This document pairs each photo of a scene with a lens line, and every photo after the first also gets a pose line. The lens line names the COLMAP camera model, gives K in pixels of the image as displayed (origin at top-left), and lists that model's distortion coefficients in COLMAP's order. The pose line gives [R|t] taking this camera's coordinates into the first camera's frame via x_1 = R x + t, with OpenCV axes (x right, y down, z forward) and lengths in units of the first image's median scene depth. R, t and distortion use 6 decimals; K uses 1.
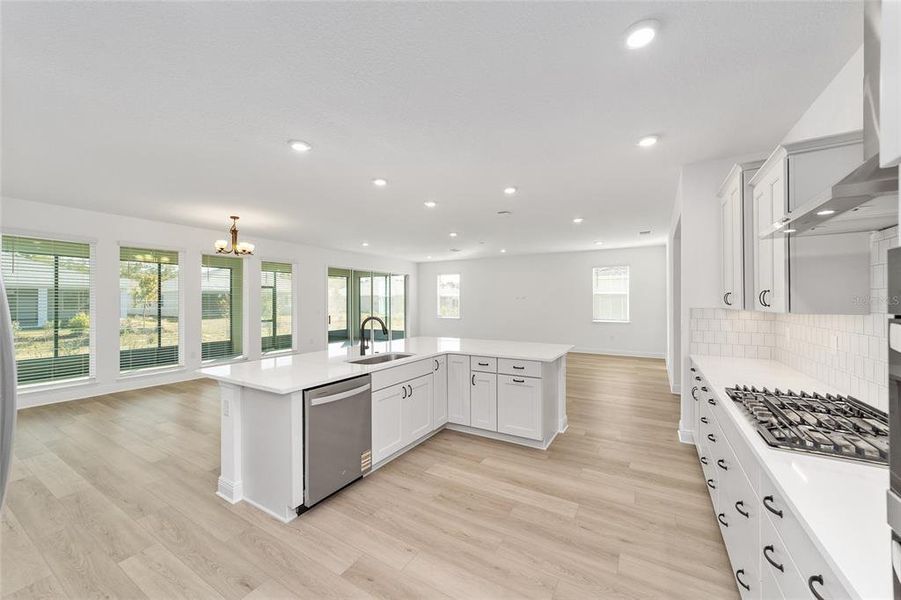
lens RADIAL K [[338.9, 0, 450.5], [0, 338.9, 300.0], [0, 0, 1]] dist [-0.001347, 0.000132]
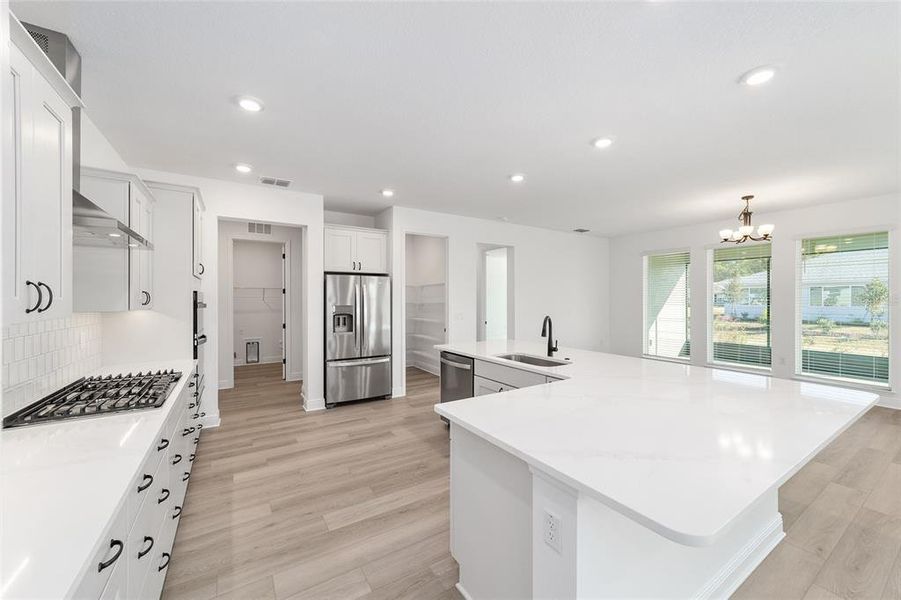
lens RADIAL K [[344.3, 0, 446.3], [0, 344.3, 302.5], [0, 0, 1]] dist [-0.000737, 0.000109]
pose [[-0.458812, 0.010399, -0.888472, 1.070076], [0.005901, 0.999945, 0.008657, 0.003112], [0.888514, -0.001271, -0.458848, 1.748086]]
